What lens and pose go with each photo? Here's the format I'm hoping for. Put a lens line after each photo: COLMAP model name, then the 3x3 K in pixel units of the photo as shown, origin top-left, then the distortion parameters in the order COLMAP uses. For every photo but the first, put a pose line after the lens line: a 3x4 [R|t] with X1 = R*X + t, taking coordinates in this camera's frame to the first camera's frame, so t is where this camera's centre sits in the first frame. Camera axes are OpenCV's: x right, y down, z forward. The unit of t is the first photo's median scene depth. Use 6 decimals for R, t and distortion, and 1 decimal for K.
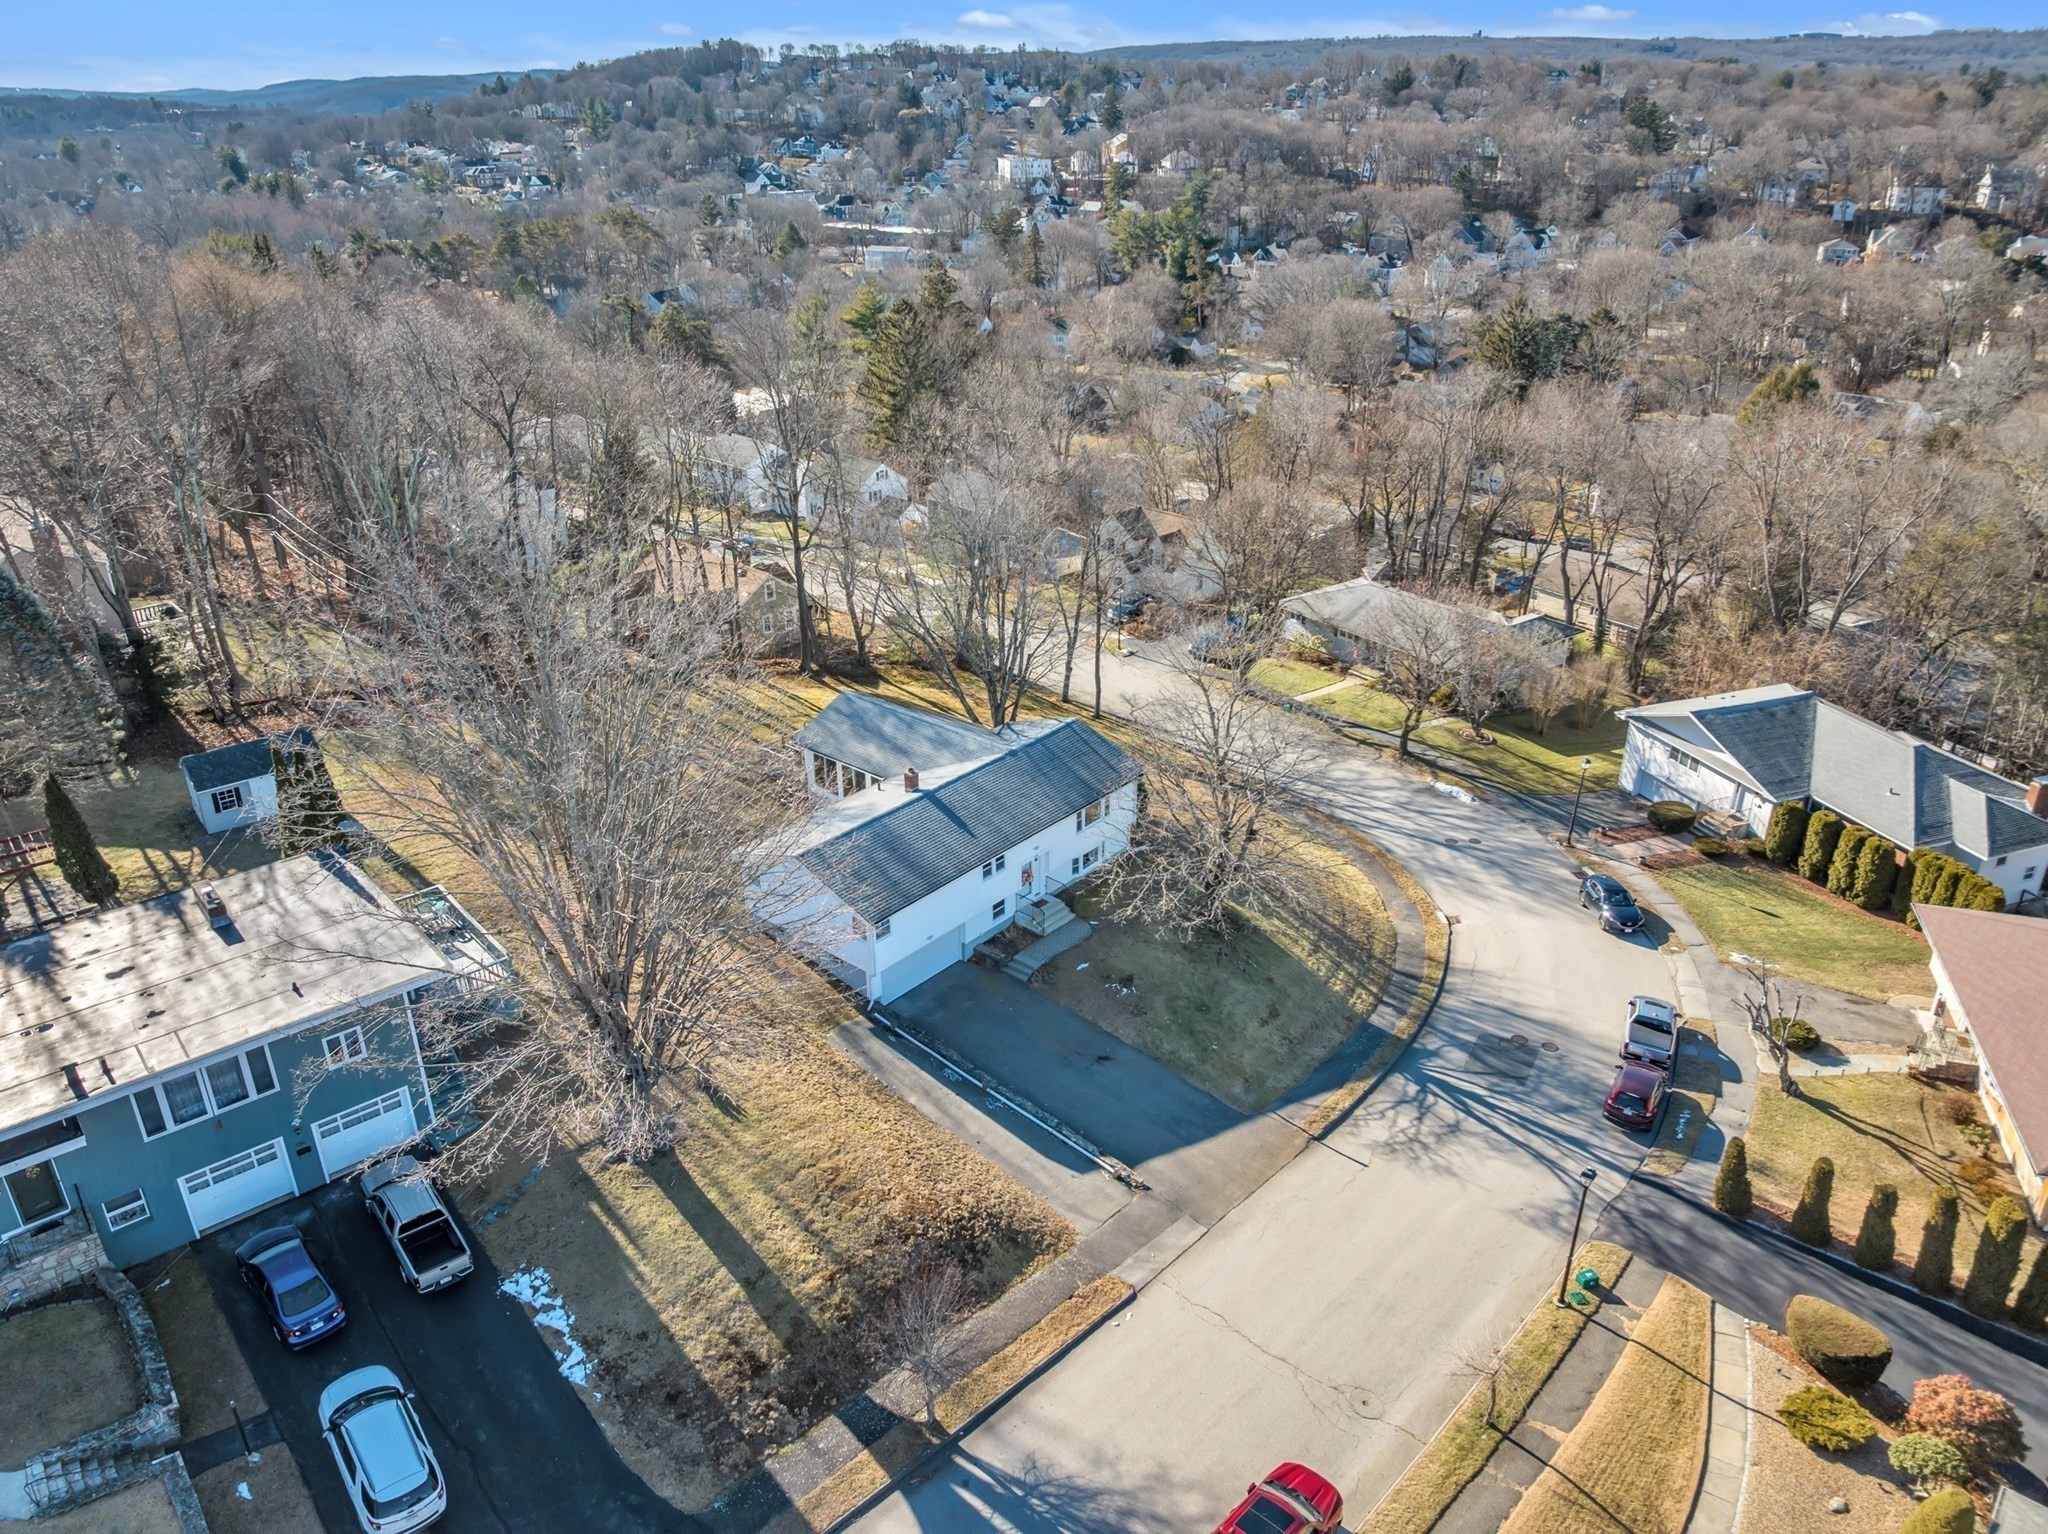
lens RADIAL K [[1447.9, 0, 1023.9], [0, 1447.9, 765.8], [0, 0, 1]] dist [-0.023405, -0.002840]
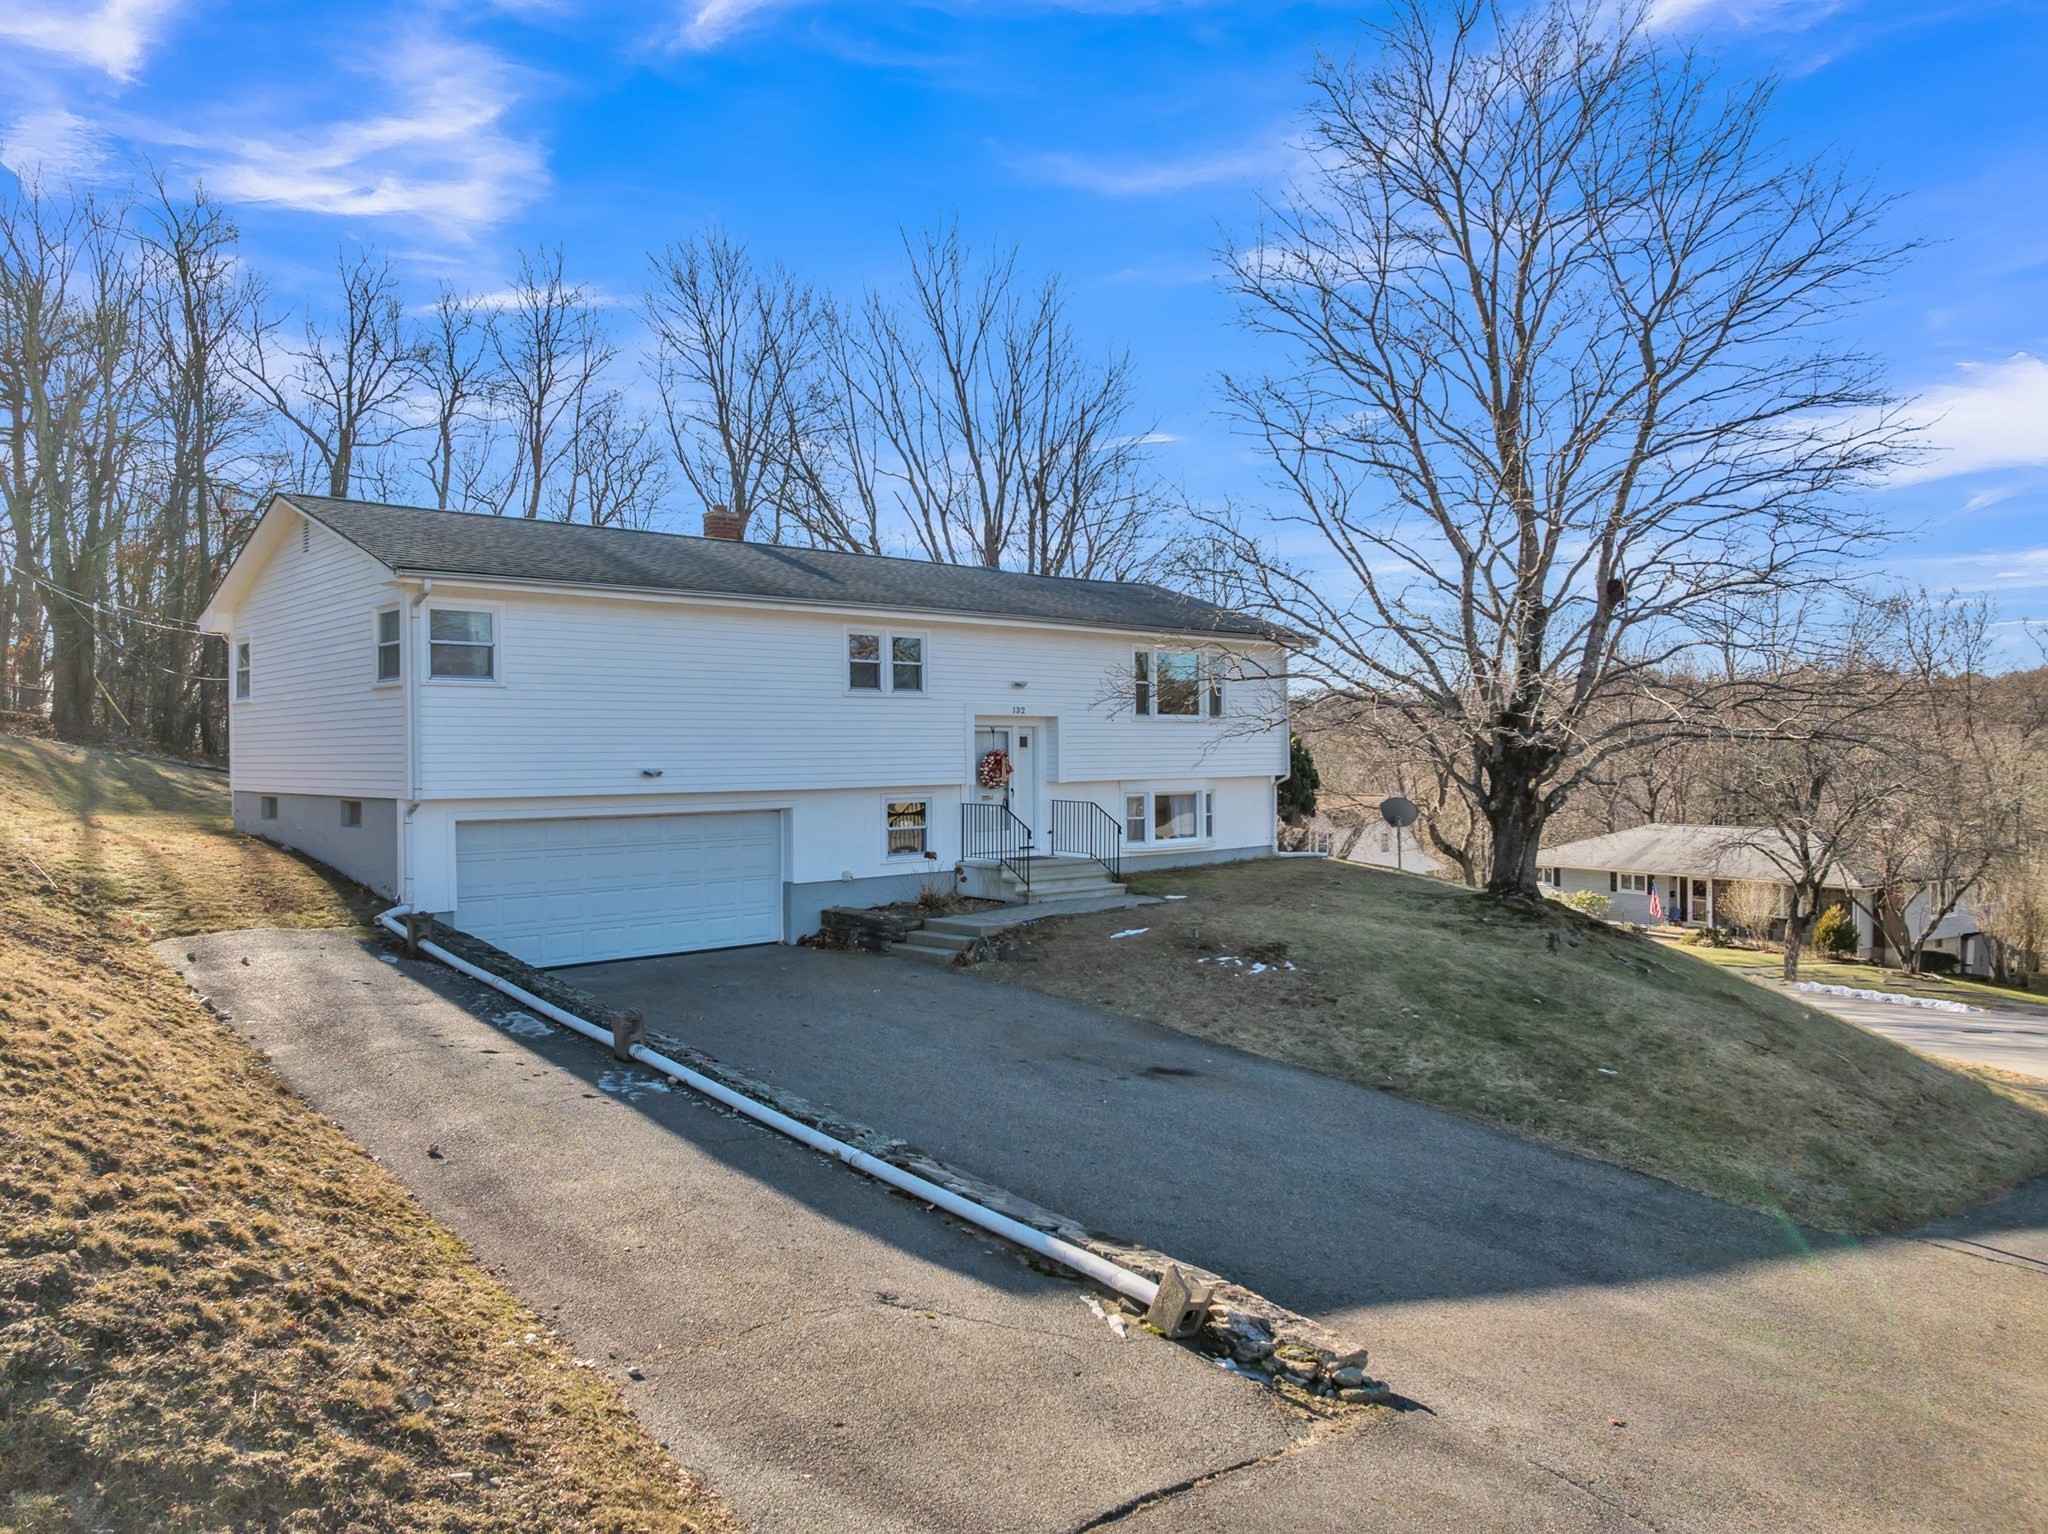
lens RADIAL K [[1447.9, 0, 1008.0], [0, 1447.9, 773.0], [0, 0, 1]] dist [-0.023405, -0.002840]
pose [[0.992634, -0.009253, -0.120796, 0.060009], [-0.041461, 0.910925, -0.410484, 0.272742], [0.113835, 0.412469, 0.903831, 0.775804]]
